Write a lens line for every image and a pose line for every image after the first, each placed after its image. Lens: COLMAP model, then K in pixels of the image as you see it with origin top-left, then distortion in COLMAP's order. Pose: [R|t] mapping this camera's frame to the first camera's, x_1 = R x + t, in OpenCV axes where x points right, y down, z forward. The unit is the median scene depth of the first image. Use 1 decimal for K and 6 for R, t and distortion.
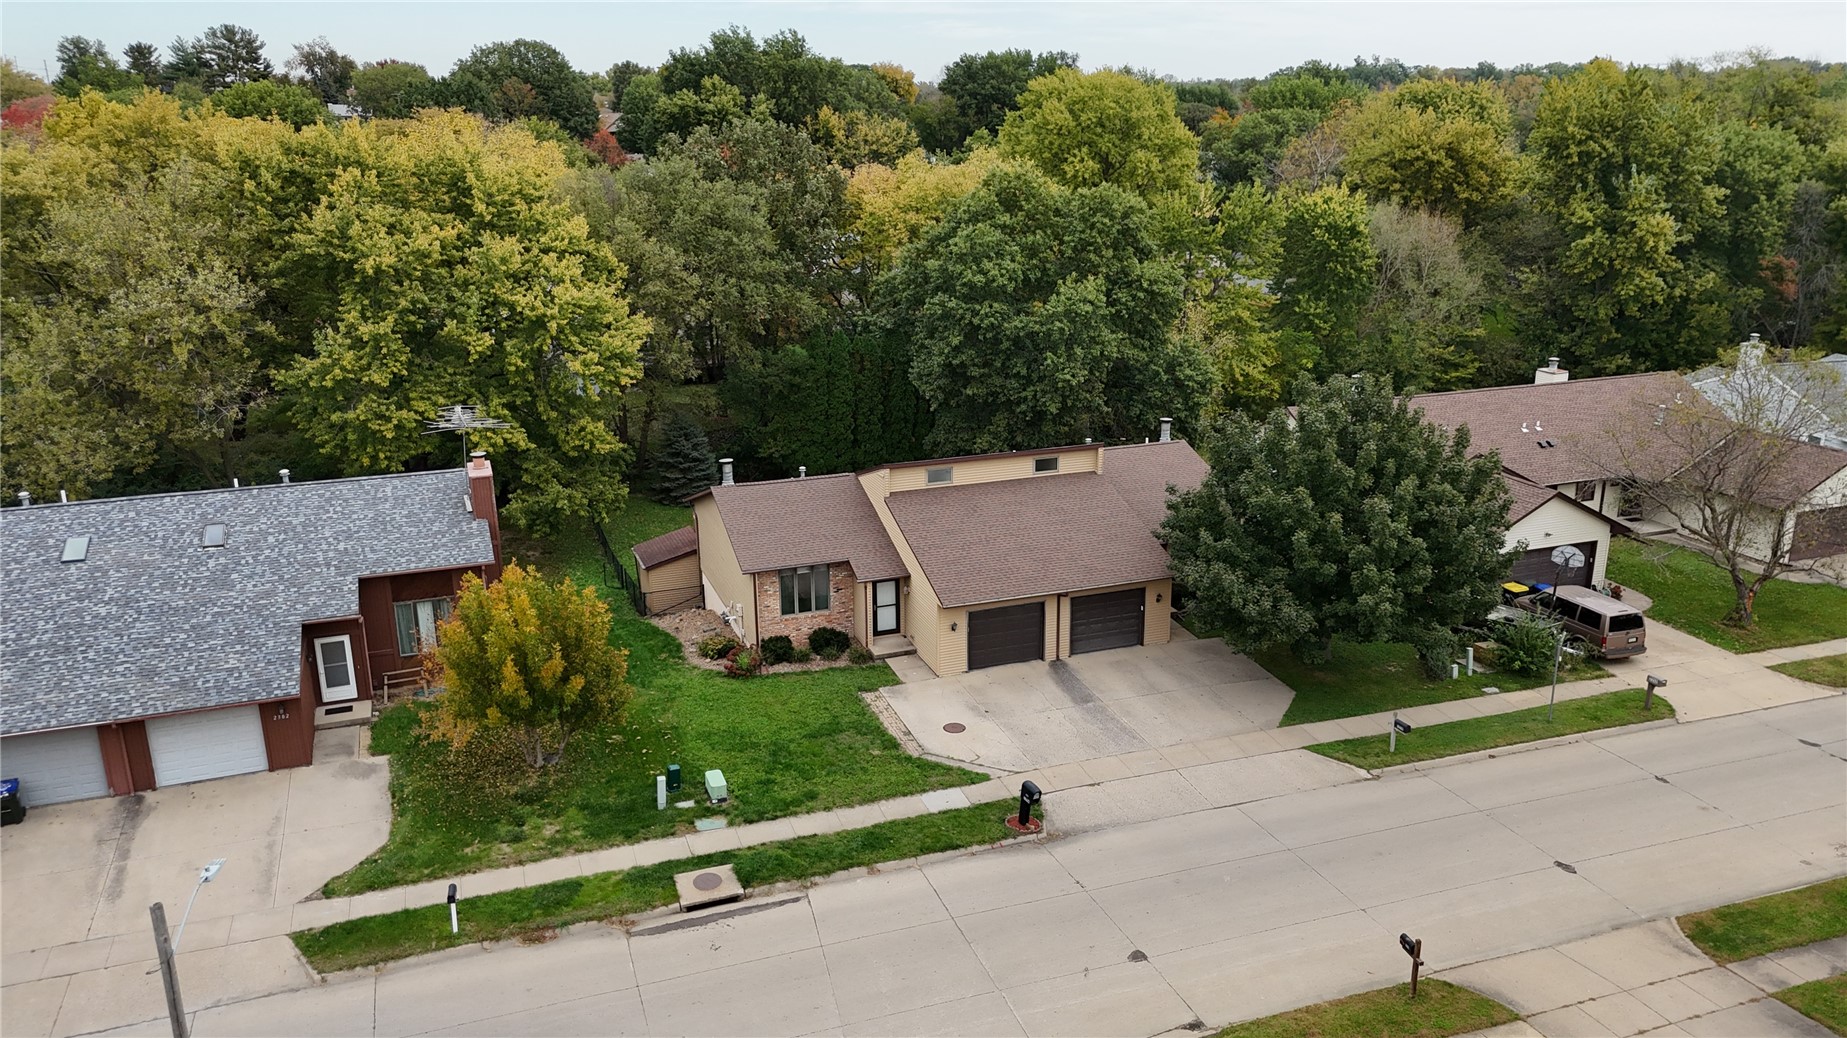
lens RADIAL K [[1373.3, 0, 923.5], [0, 1373.3, 519.0], [0, 0, 1]] dist [0.123861, -0.165240]
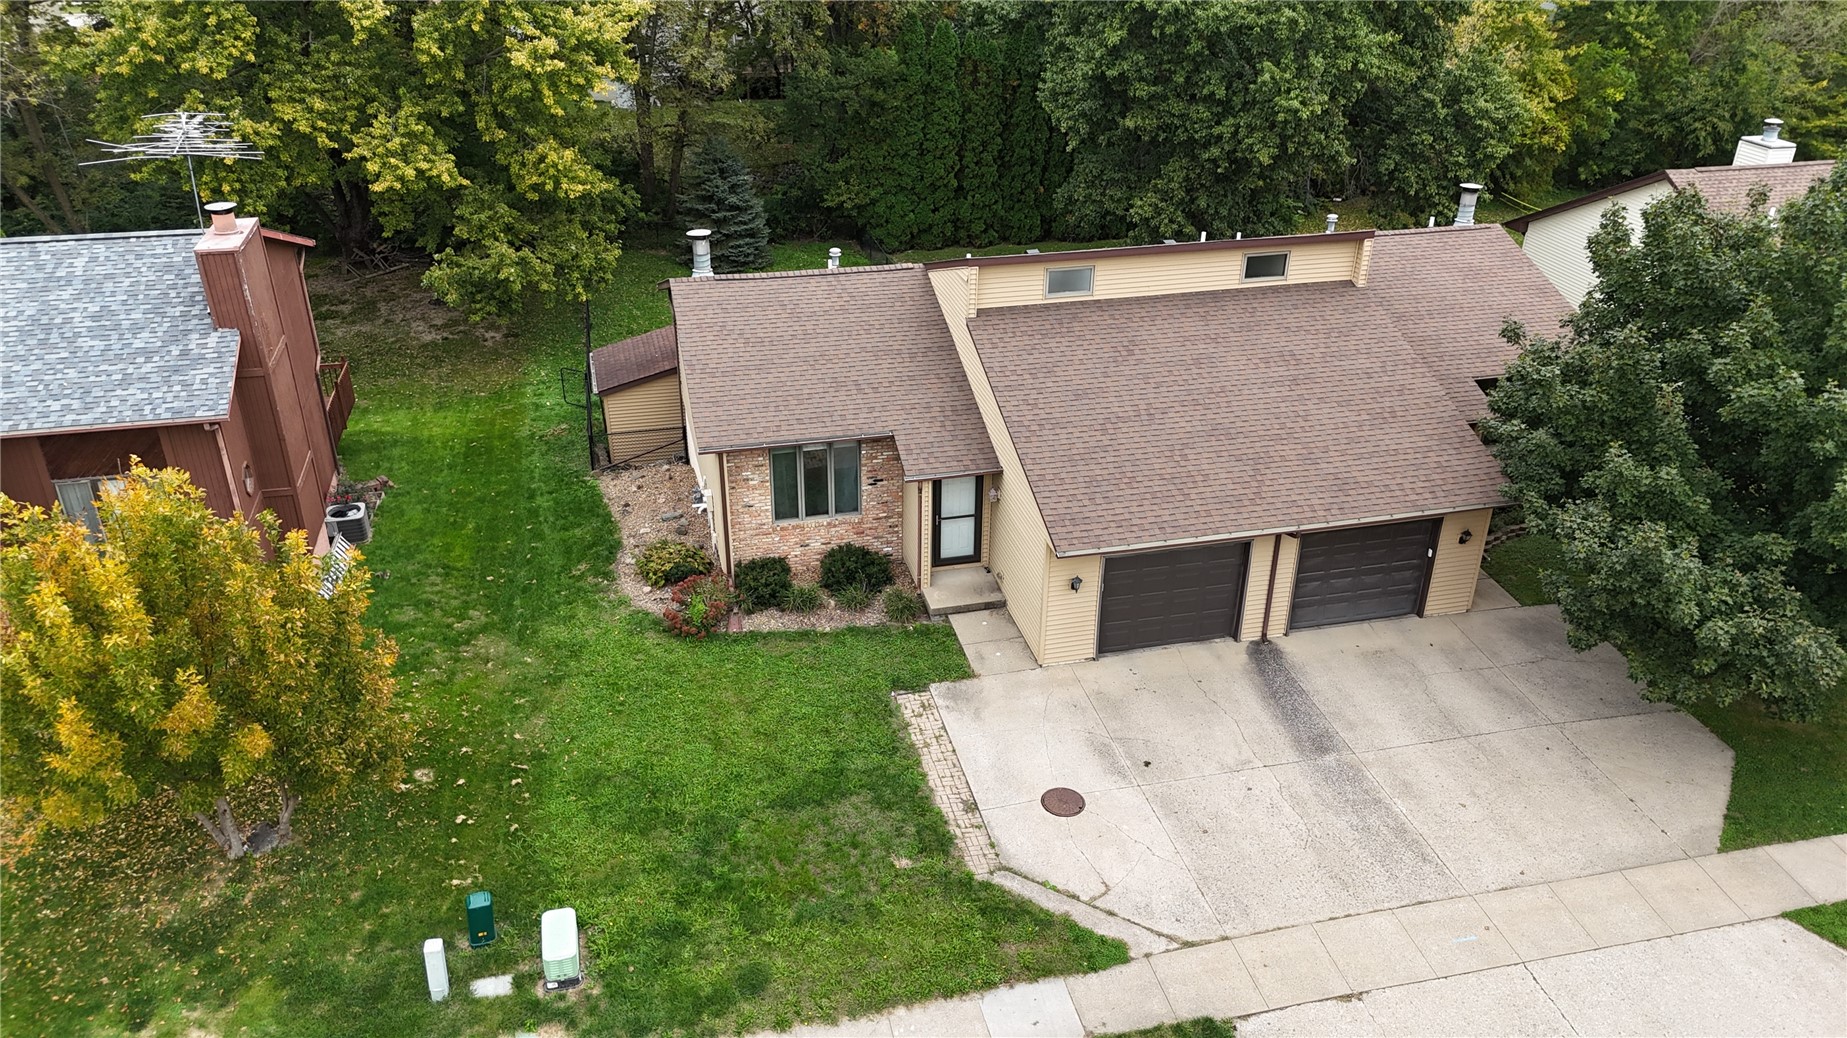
lens RADIAL K [[1373.7, 0, 923.5], [0, 1373.7, 519.0], [0, 0, 1]] dist [0.062313, -0.054037]
pose [[0.994211, 0.064593, -0.085856, 0.006972], [-0.047098, 0.980248, 0.192081, -0.042610], [0.096568, -0.186925, 0.977616, 0.448351]]
